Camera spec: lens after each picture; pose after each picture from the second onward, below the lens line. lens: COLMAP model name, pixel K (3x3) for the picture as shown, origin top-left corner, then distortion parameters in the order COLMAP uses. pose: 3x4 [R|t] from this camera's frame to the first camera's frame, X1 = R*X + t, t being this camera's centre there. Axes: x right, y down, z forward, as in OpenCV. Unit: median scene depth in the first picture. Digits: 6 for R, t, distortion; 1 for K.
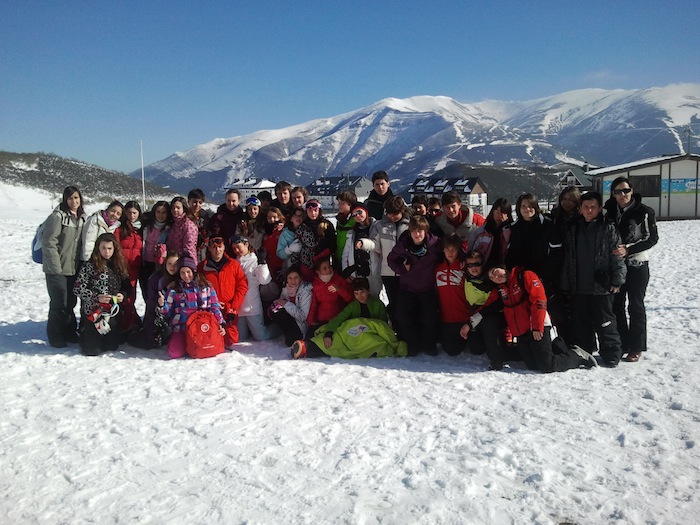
lens RADIAL K [[742.0, 0, 361.3], [0, 742.0, 263.9], [0, 0, 1]] dist [0.051068, -0.235763]
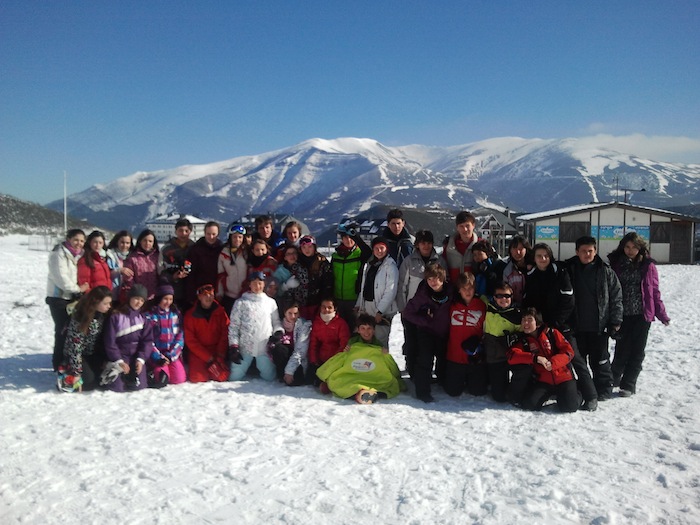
lens RADIAL K [[742.0, 0, 361.3], [0, 742.0, 263.9], [0, 0, 1]] dist [0.051068, -0.235763]
pose [[0.994480, 0.022168, 0.102559, -0.145113], [-0.016746, 0.998431, -0.053437, 0.002094], [-0.103582, 0.051425, 0.993291, 0.020682]]
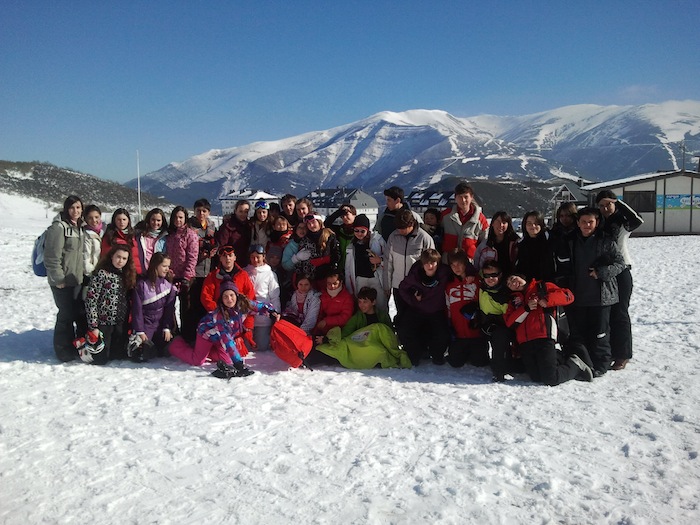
lens RADIAL K [[742.0, 0, 361.3], [0, 742.0, 263.9], [0, 0, 1]] dist [0.051068, -0.235763]
pose [[0.999925, 0.009640, 0.007602, -0.020242], [-0.009513, 0.999816, -0.016644, 0.000910], [-0.007761, 0.016571, 0.999833, -0.018957]]
